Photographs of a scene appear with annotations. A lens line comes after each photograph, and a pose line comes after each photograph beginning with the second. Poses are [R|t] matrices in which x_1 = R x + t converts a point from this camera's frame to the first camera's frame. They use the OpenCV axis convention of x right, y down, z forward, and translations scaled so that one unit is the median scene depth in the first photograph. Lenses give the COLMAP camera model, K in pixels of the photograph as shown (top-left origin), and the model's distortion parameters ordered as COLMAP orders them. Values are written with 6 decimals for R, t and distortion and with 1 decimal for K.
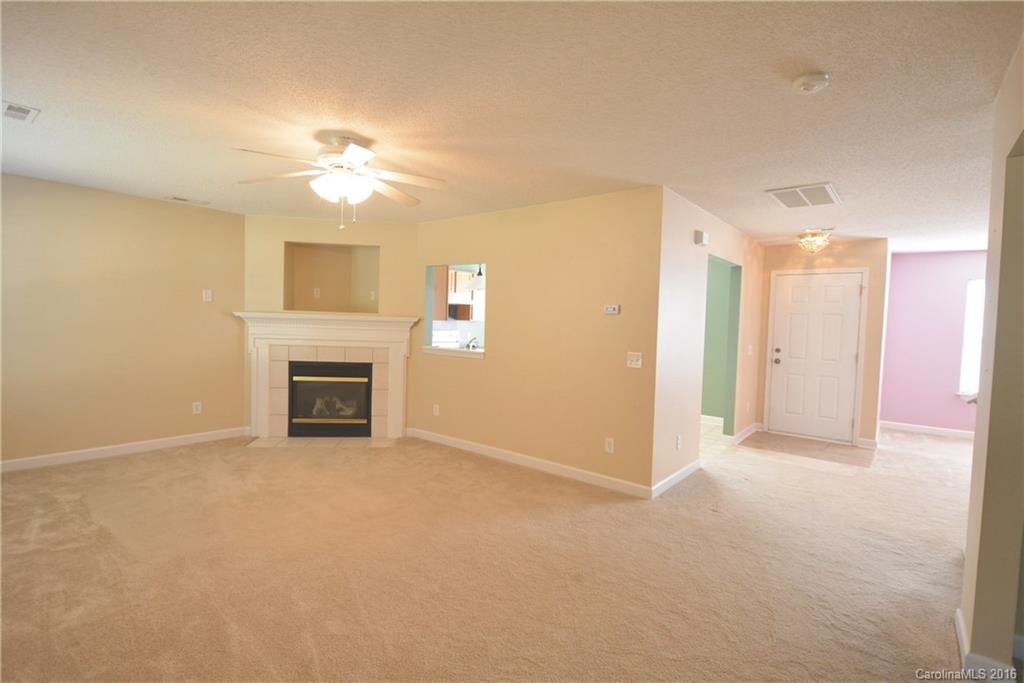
lens RADIAL K [[498.1, 0, 512.0], [0, 498.1, 341.5], [0, 0, 1]] dist [0.023423, -0.016849]
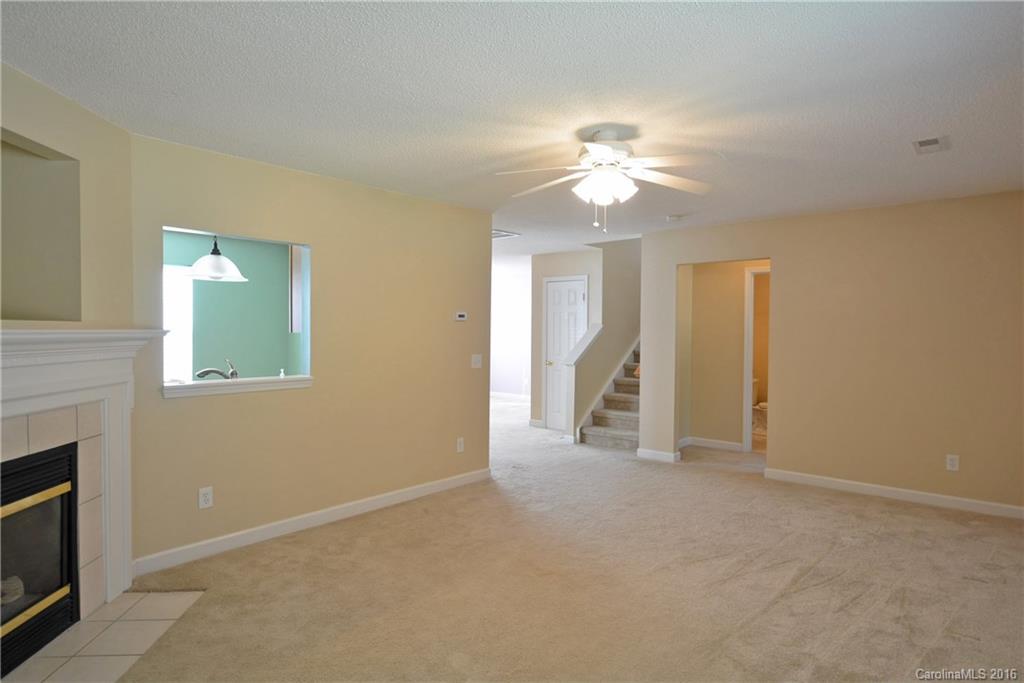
lens RADIAL K [[586.0, 0, 512.0], [0, 586.0, 341.5], [0, 0, 1]] dist [0.004918, -0.000192]
pose [[0.038551, -0.053403, 0.997829, -0.852028], [0.044317, 0.997680, 0.051683, -0.056216], [-0.998273, 0.042228, 0.040828, 0.701708]]
